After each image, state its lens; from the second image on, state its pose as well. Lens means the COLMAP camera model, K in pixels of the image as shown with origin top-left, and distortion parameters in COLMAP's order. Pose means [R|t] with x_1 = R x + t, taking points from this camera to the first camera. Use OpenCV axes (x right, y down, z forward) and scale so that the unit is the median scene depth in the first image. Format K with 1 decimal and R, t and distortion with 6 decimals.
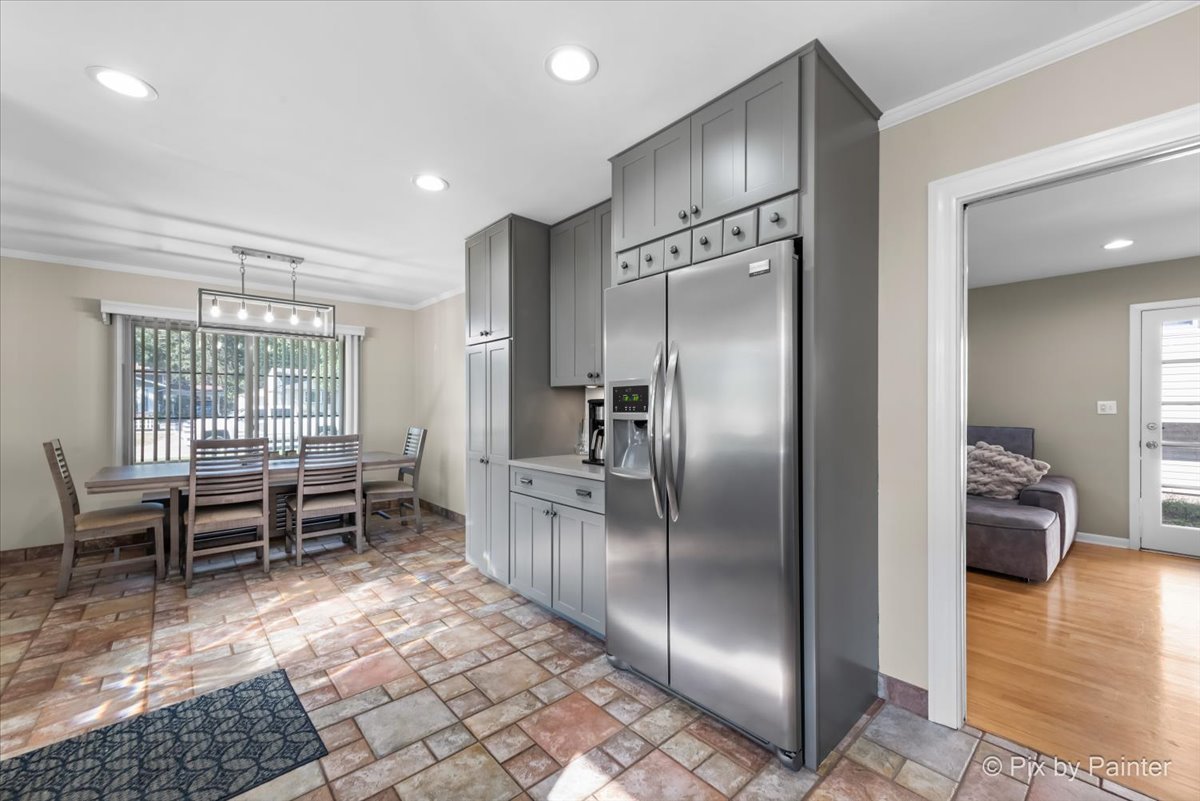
lens RADIAL K [[476.6, 0, 593.4], [0, 476.6, 410.4], [0, 0, 1]] dist [0.008393, -0.002204]
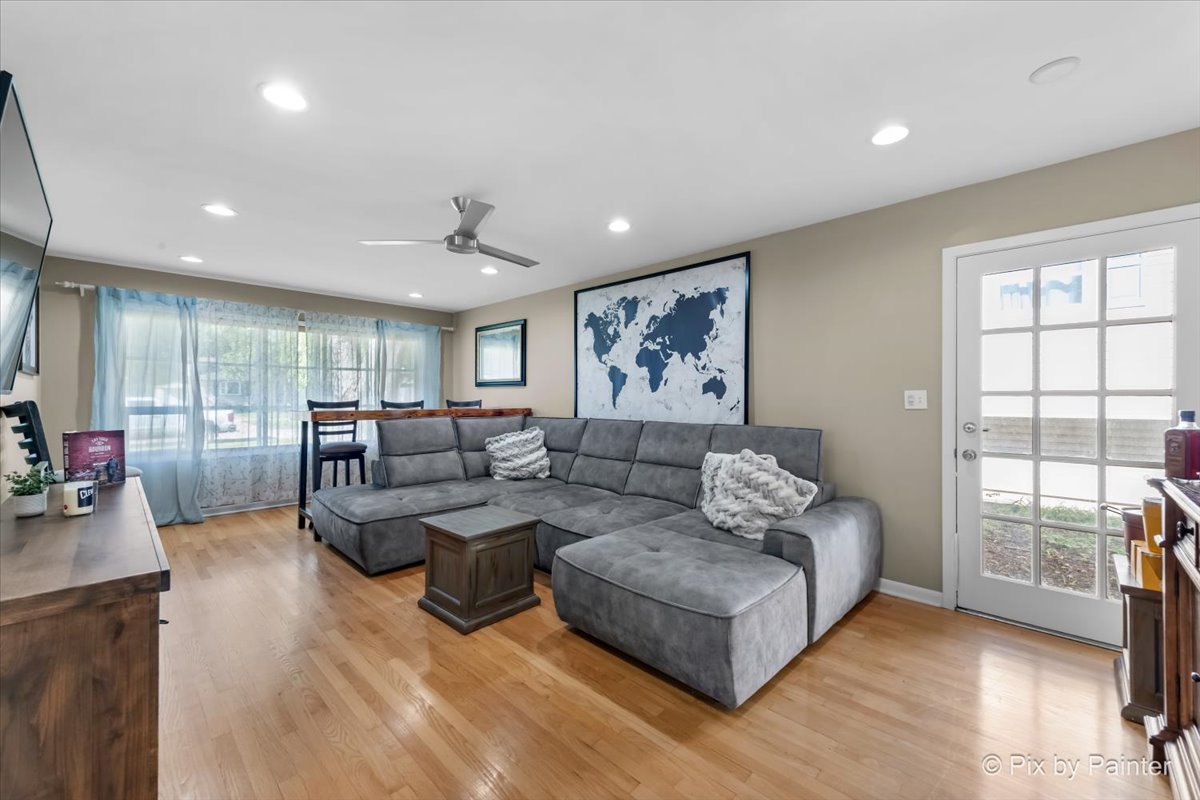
lens RADIAL K [[476.6, 0, 597.2], [0, 476.6, 402.7], [0, 0, 1]] dist [0.008393, -0.002204]
pose [[0.997683, 0.001771, 0.068012, 0.592543], [-0.001662, 0.999997, -0.001658, 0.000097], [-0.068014, 0.001541, 0.997683, 0.360597]]
